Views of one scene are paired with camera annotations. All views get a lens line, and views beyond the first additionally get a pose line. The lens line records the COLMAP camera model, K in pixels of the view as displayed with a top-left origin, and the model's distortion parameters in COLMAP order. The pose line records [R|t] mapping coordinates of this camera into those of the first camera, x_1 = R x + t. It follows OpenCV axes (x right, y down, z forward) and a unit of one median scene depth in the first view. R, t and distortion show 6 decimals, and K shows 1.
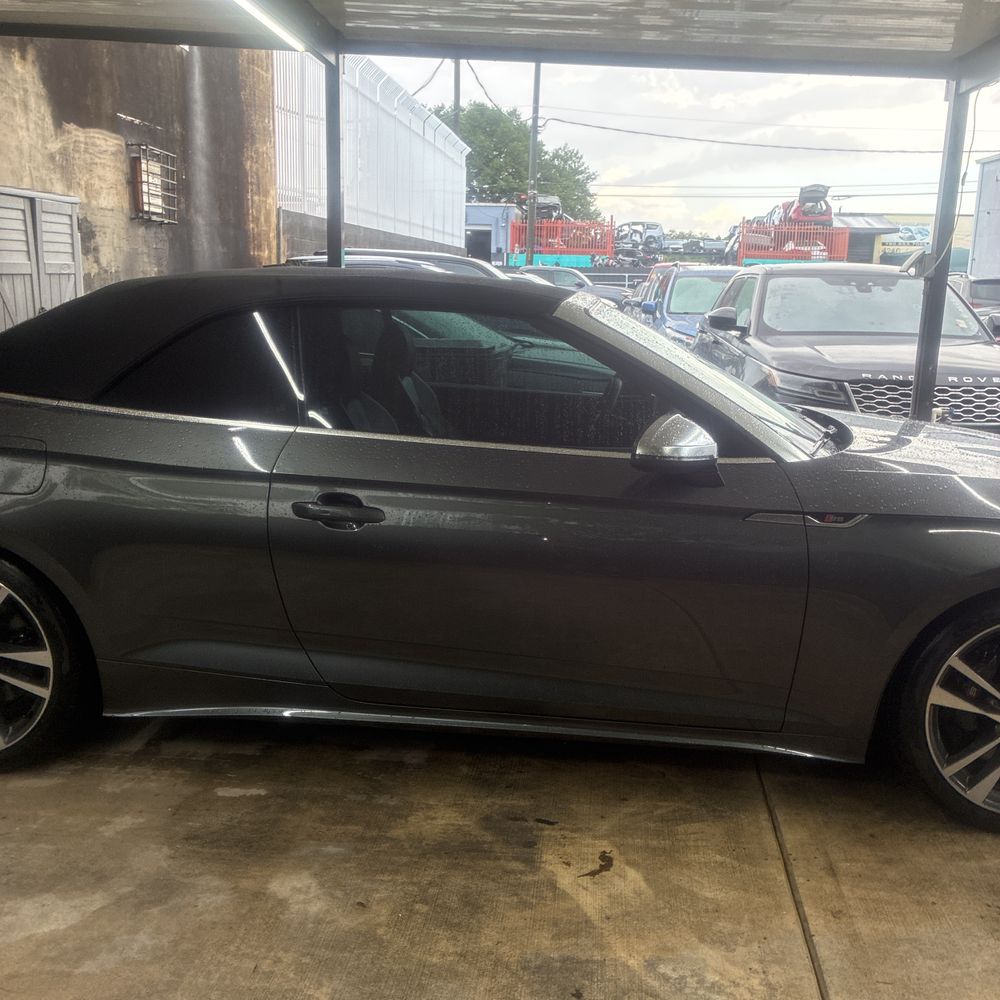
lens RADIAL K [[1014.3, 0, 513.9], [0, 1014.3, 498.8], [0, 0, 1]] dist [0.015258, -0.004086]
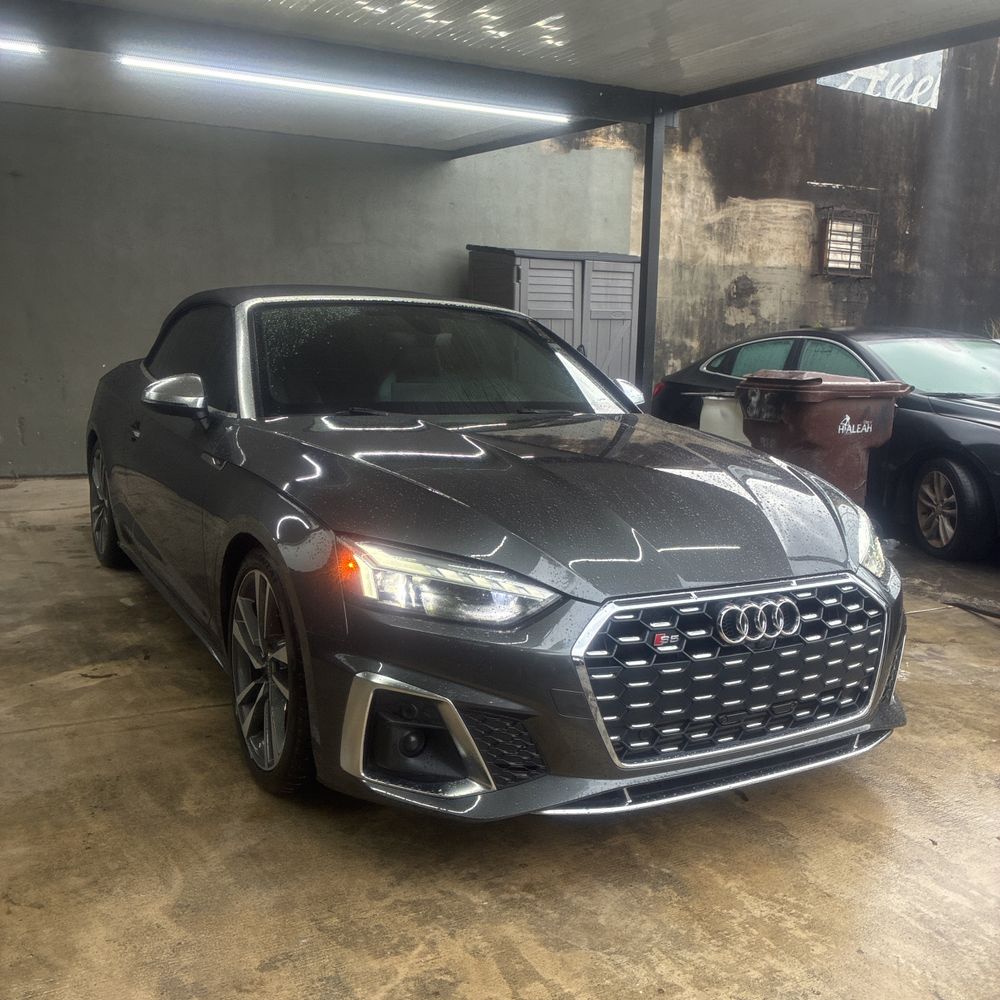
lens RADIAL K [[1017.5, 0, 500.0], [0, 1017.5, 500.0], [0, 0, 1]] dist [0.019468, -0.006085]
pose [[0.540319, 0.126308, -0.831927, 0.413499], [-0.184630, 0.982373, 0.029236, -0.009160], [0.820955, 0.137802, 0.554115, 0.163073]]
